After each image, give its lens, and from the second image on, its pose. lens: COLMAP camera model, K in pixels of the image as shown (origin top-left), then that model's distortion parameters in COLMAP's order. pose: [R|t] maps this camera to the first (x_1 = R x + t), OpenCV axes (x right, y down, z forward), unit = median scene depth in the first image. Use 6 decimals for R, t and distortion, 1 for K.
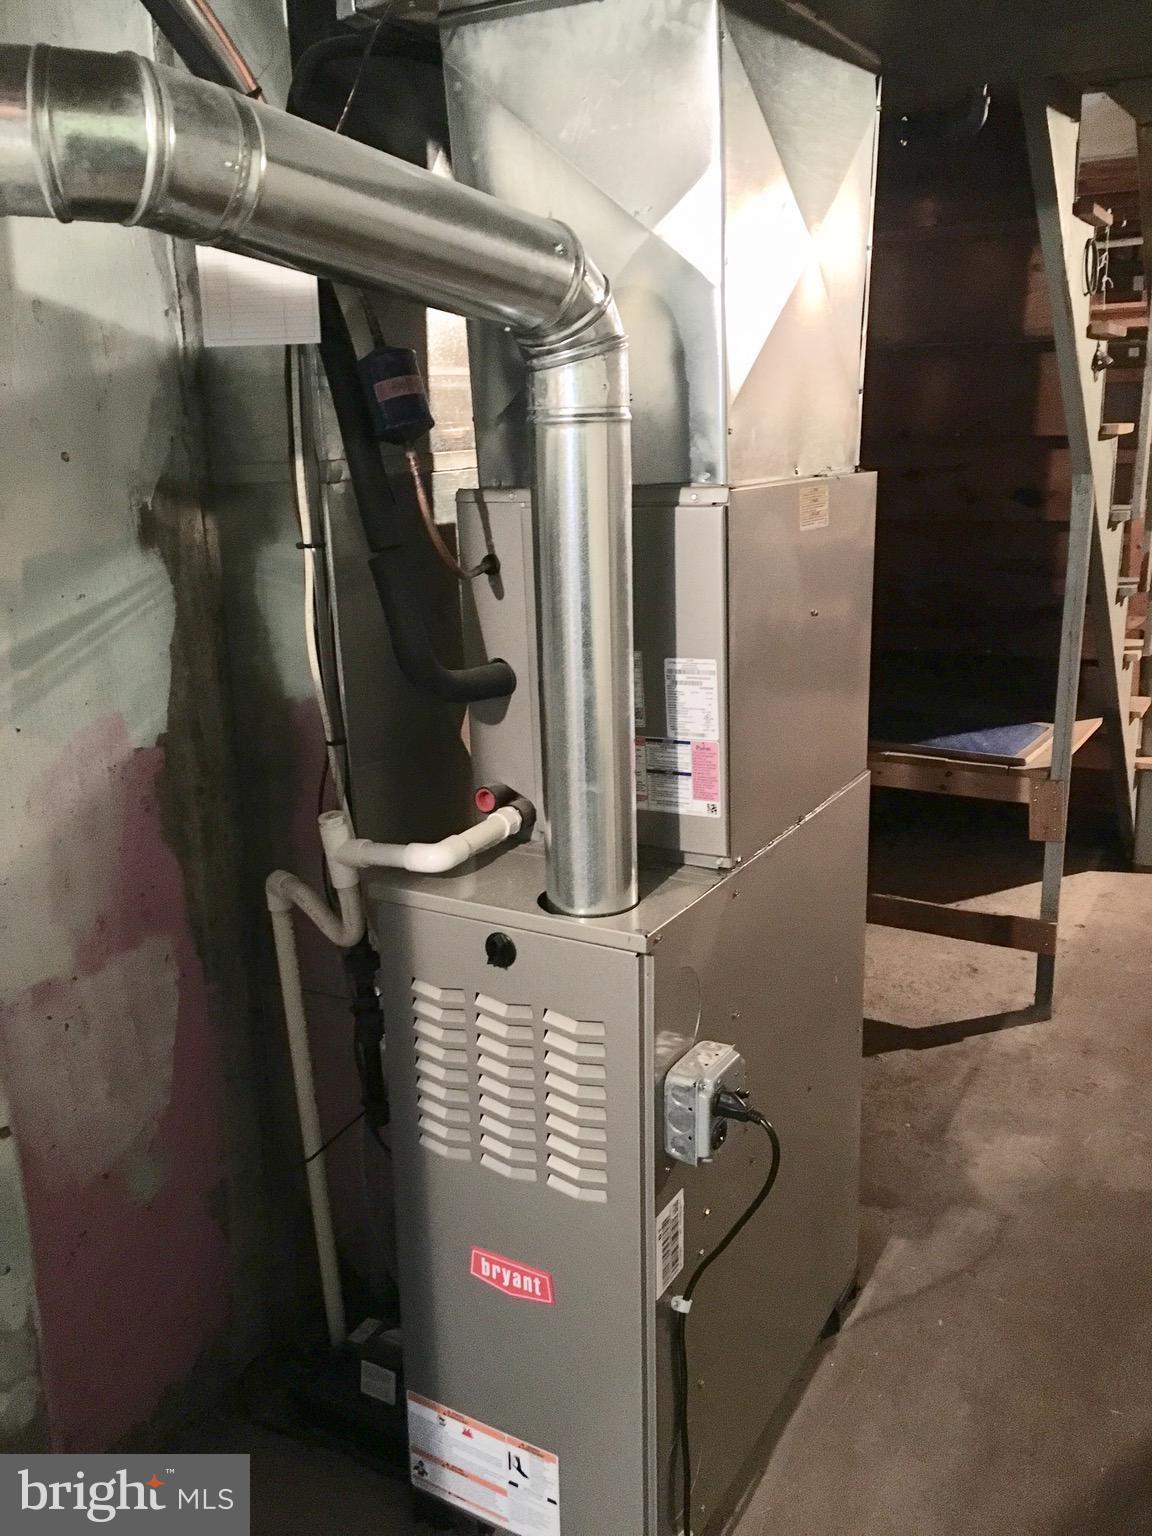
lens RADIAL K [[1330.2, 0, 576.0], [0, 1330.2, 768.0], [0, 0, 1]] dist [0.098719, -0.197064]
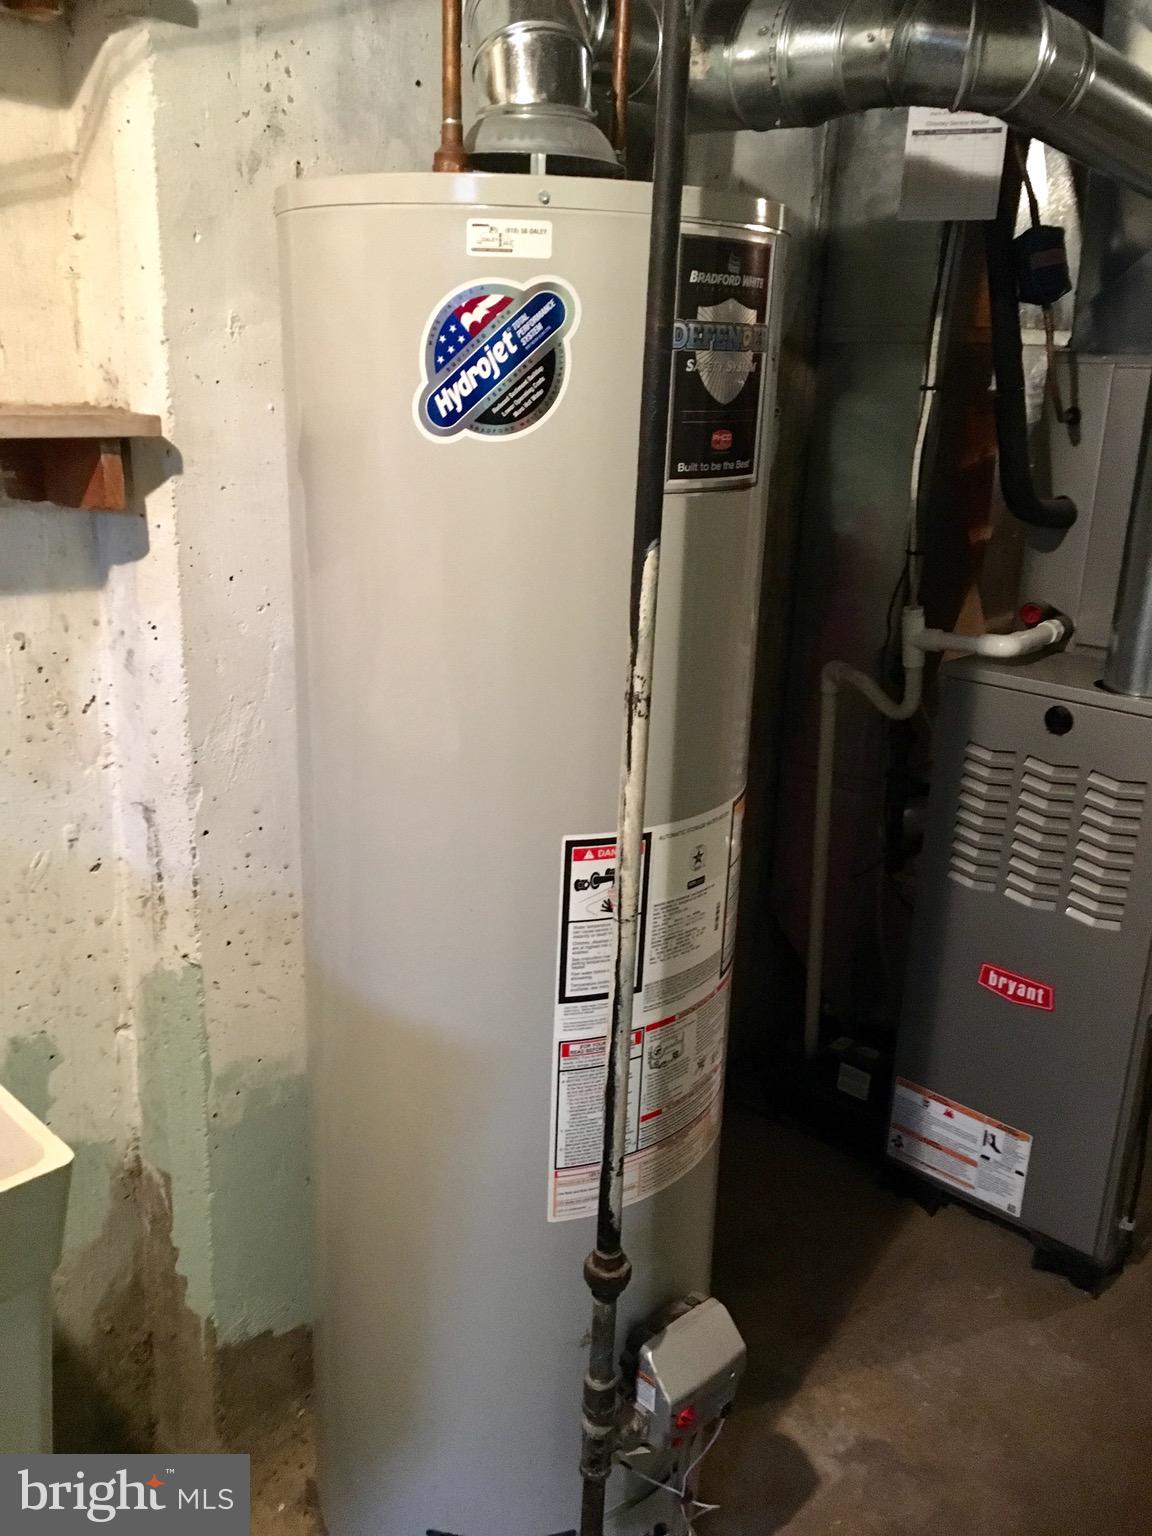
lens RADIAL K [[1330.2, 0, 576.0], [0, 1330.2, 768.0], [0, 0, 1]] dist [0.098719, -0.197064]
pose [[0.974164, 0.125332, -0.187872, -0.231322], [-0.115754, 0.991393, 0.061158, 0.140864], [0.193920, -0.037831, 0.980288, -0.294831]]
